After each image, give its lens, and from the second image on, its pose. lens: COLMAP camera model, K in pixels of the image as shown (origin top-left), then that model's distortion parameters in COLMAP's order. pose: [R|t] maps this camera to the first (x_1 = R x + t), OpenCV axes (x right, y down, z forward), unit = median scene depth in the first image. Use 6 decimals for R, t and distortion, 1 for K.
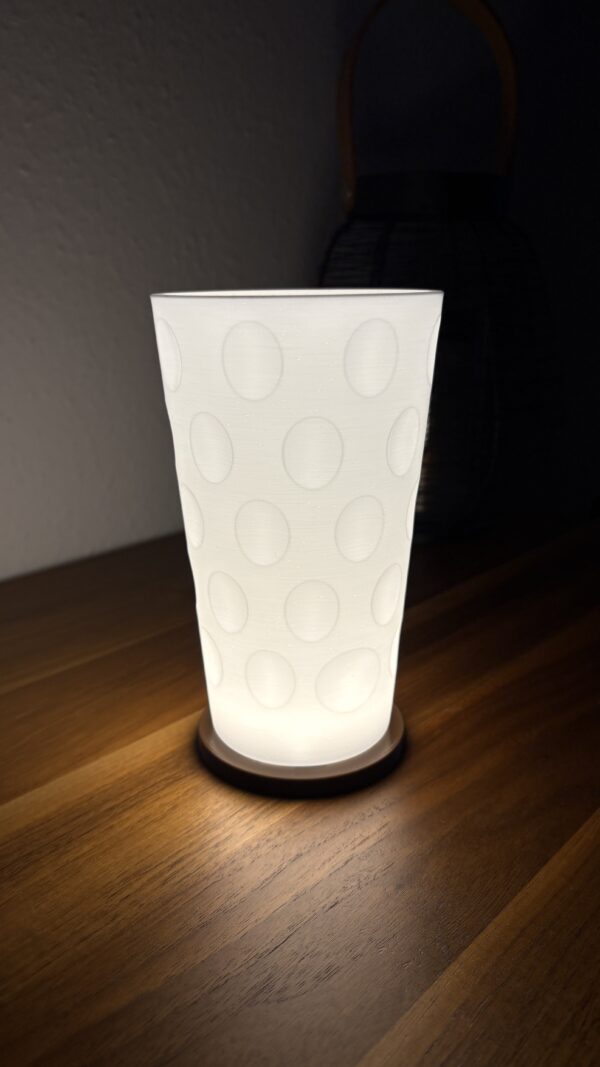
lens RADIAL K [[841.4, 0, 307.0], [0, 841.4, 535.6], [0, 0, 1]] dist [-0.007287, 0.014527]
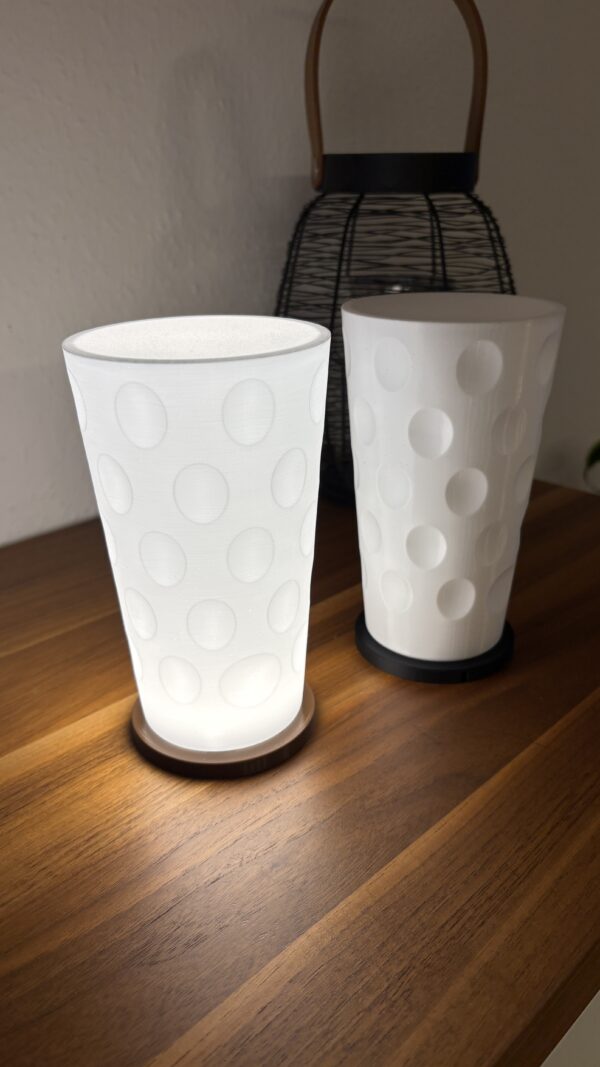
lens RADIAL K [[841.4, 0, 309.6], [0, 841.4, 527.3], [0, 0, 1]] dist [-0.007287, 0.014527]
pose [[0.998617, 0.008561, -0.051879, 0.202244], [-0.003431, 0.995165, 0.098161, -0.157005], [0.052469, -0.097847, 0.993817, -0.109985]]
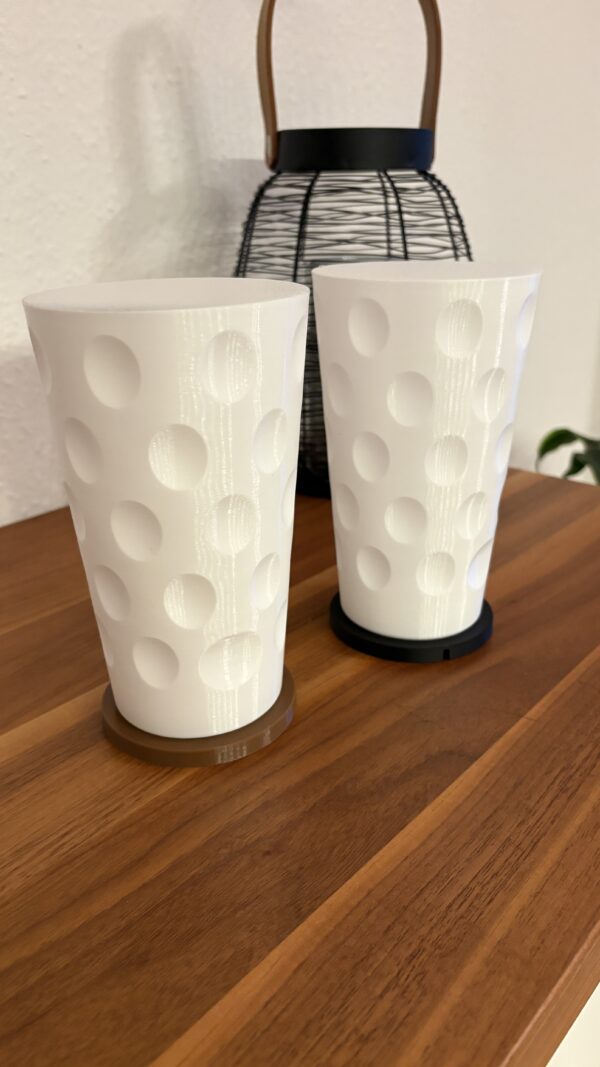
lens RADIAL K [[841.4, 0, 304.3], [0, 841.4, 531.8], [0, 0, 1]] dist [-0.007287, 0.014527]
pose [[0.999776, -0.017467, 0.011925, 0.144383], [0.016312, 0.995731, 0.090848, -0.093822], [-0.013460, -0.090633, 0.995793, -0.054537]]
